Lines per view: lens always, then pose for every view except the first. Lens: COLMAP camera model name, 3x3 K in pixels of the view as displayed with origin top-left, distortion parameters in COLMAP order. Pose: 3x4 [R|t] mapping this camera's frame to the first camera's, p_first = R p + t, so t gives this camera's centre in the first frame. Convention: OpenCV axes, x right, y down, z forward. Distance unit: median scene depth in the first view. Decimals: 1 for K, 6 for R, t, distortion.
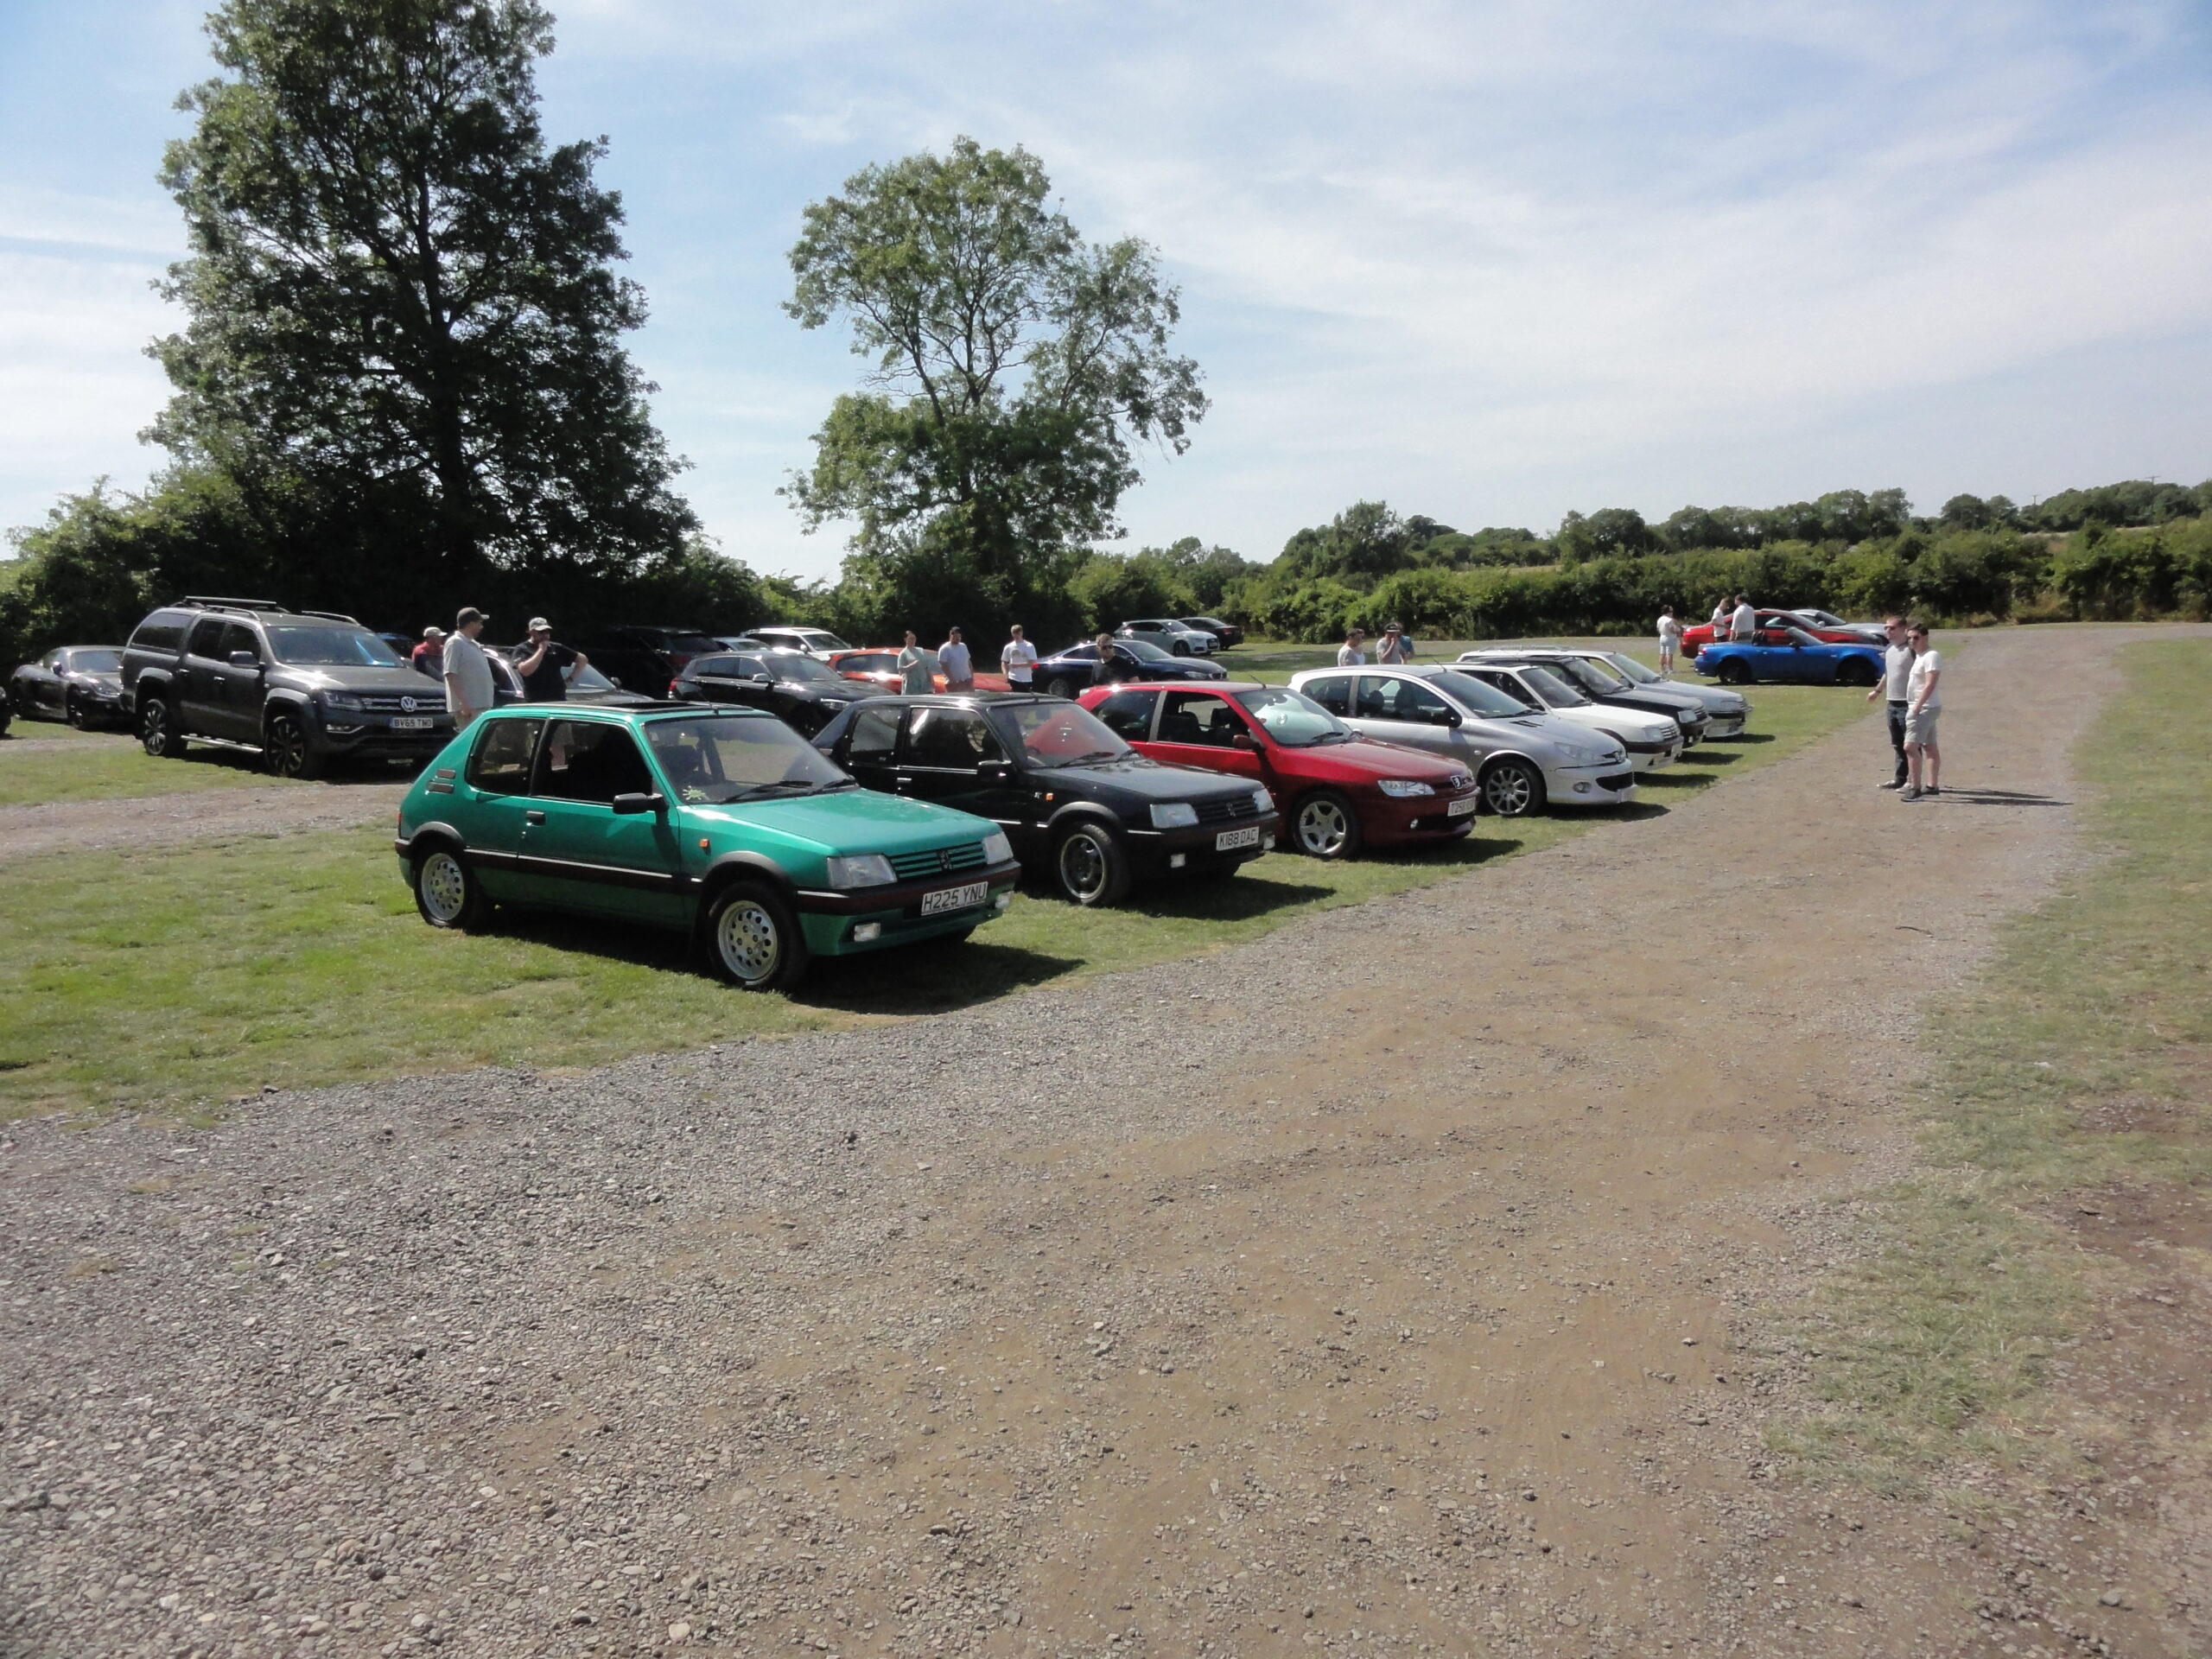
lens RADIAL K [[1556.1, 0, 1113.8], [0, 1556.1, 819.6], [0, 0, 1]] dist [0.002595, -0.006766]
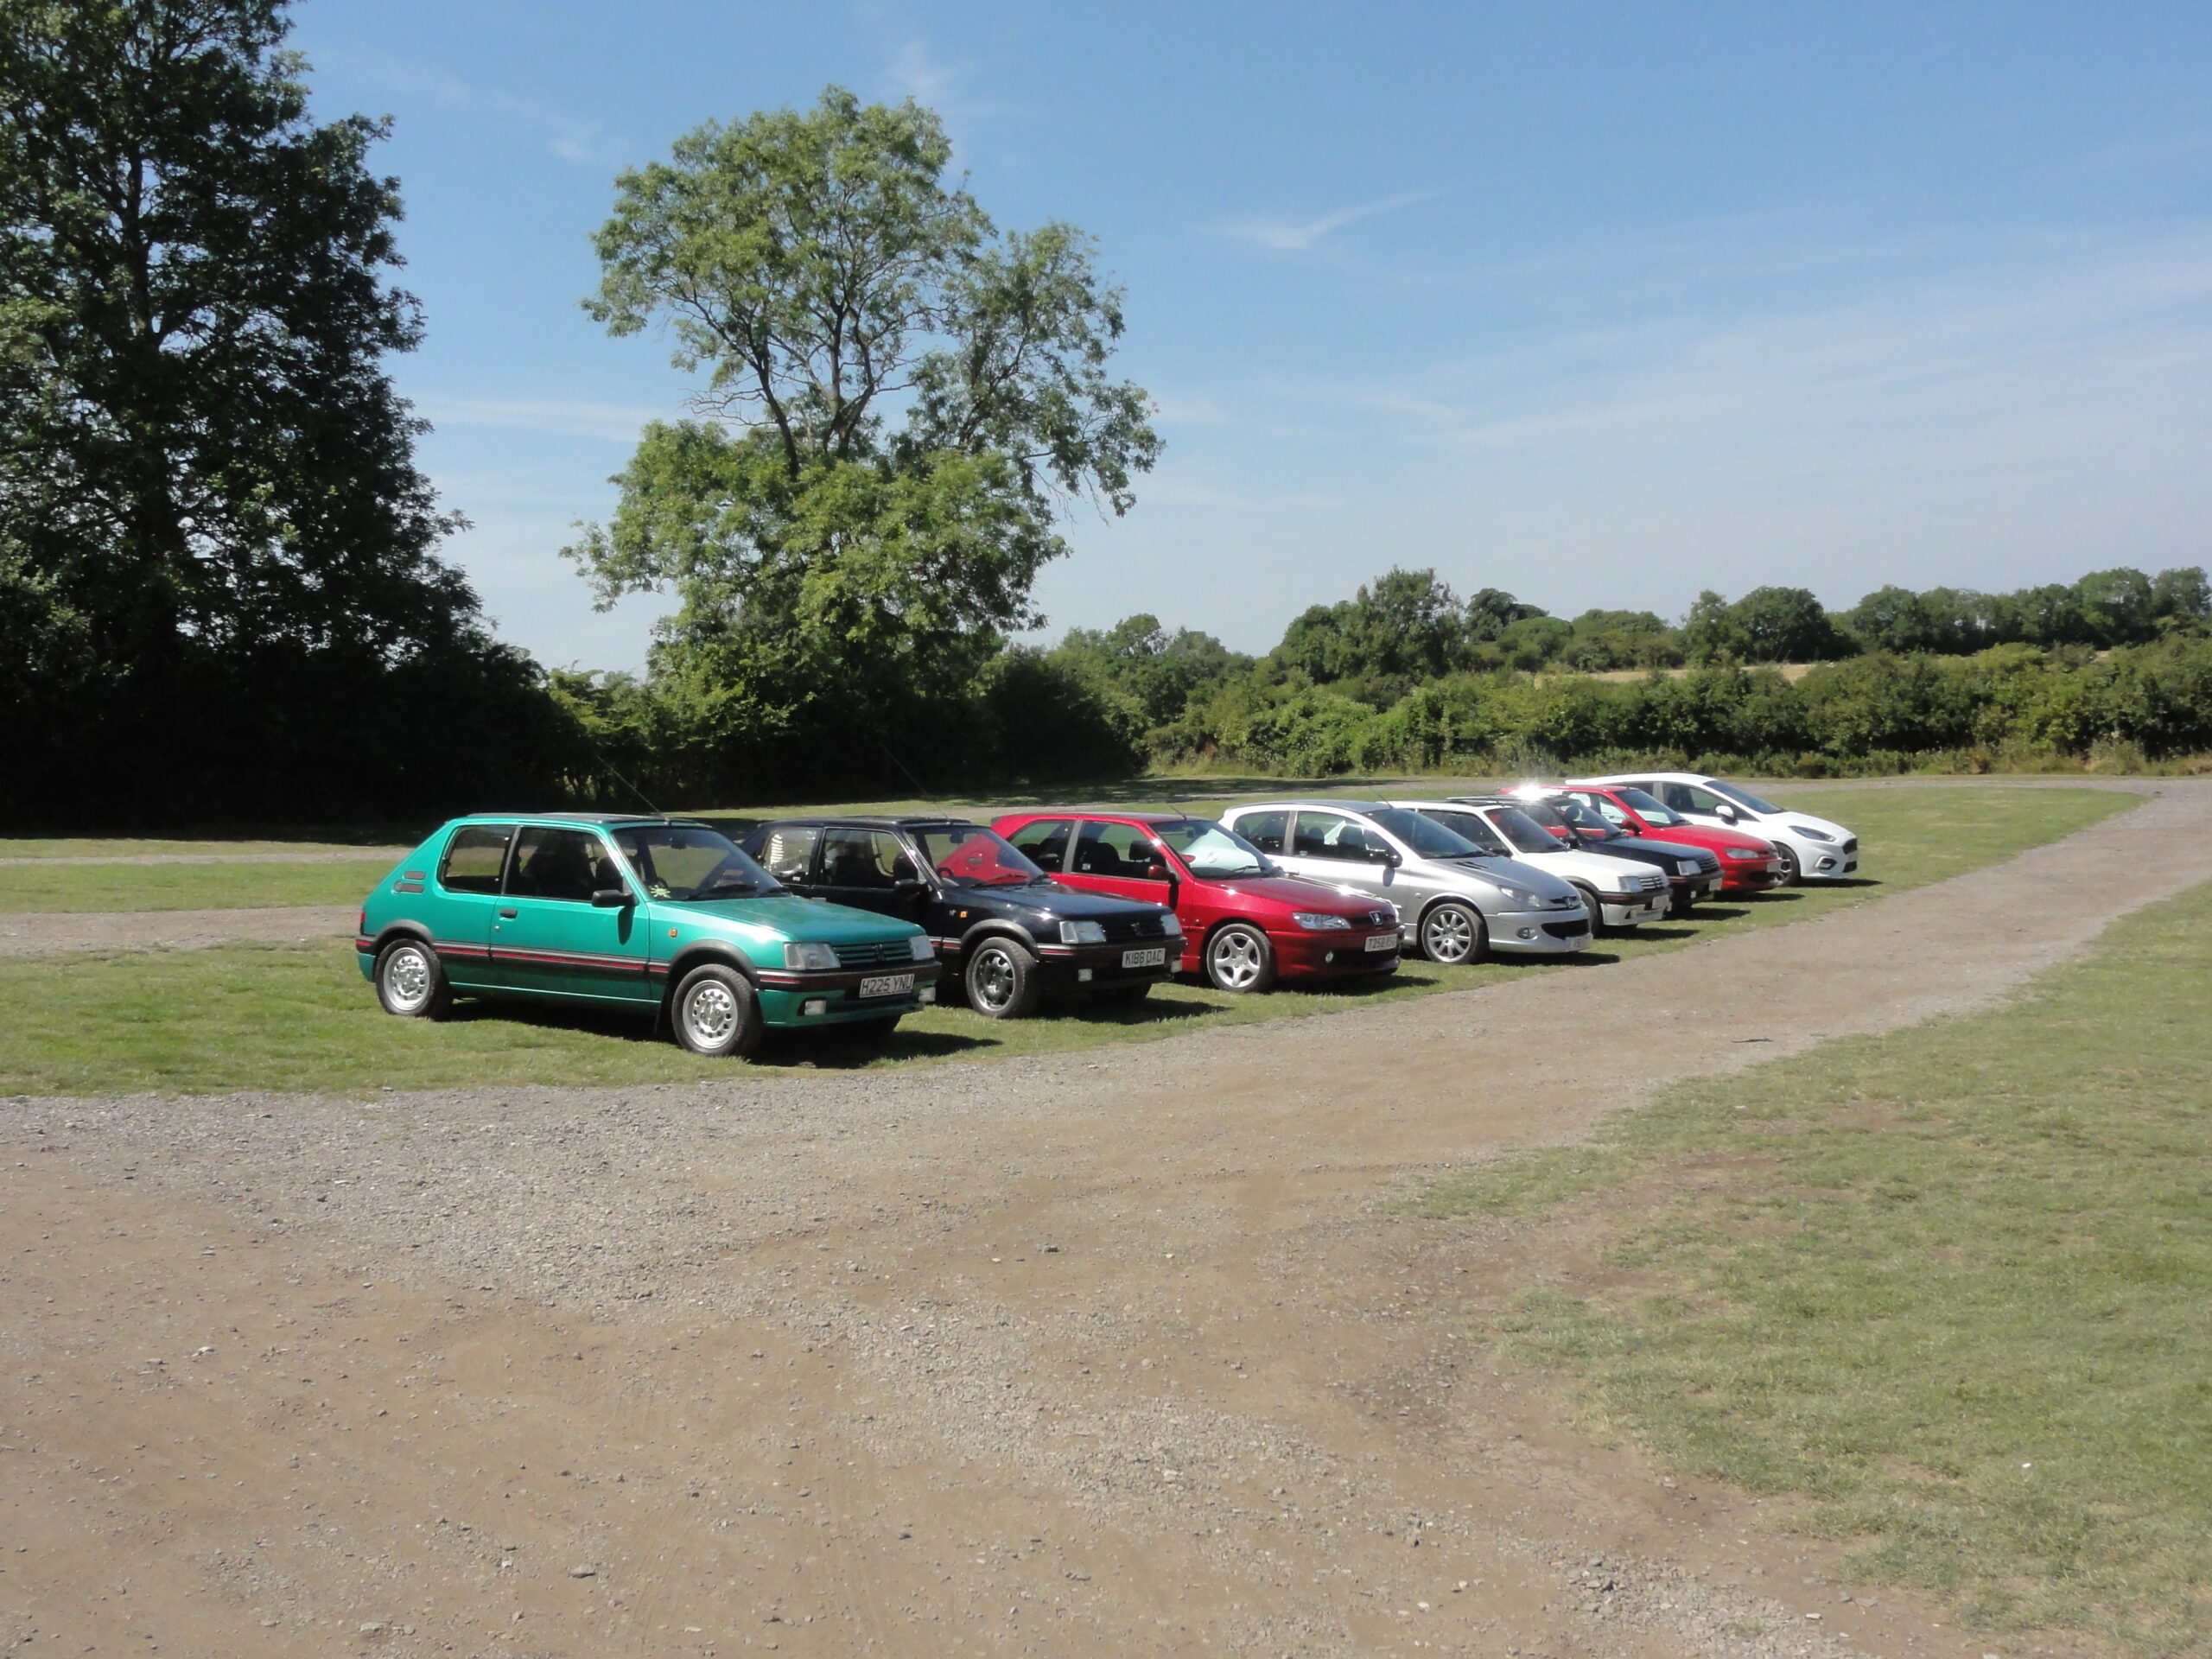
lens RADIAL K [[2379.3, 0, 1105.3], [0, 2379.3, 828.4], [0, 0, 1]] dist [-0.034602, 0.000000]
pose [[0.999206, 0.019815, 0.034559, -0.000520], [-0.016657, 0.995856, -0.089409, 0.012973], [-0.036187, 0.088762, 0.995395, -0.111716]]
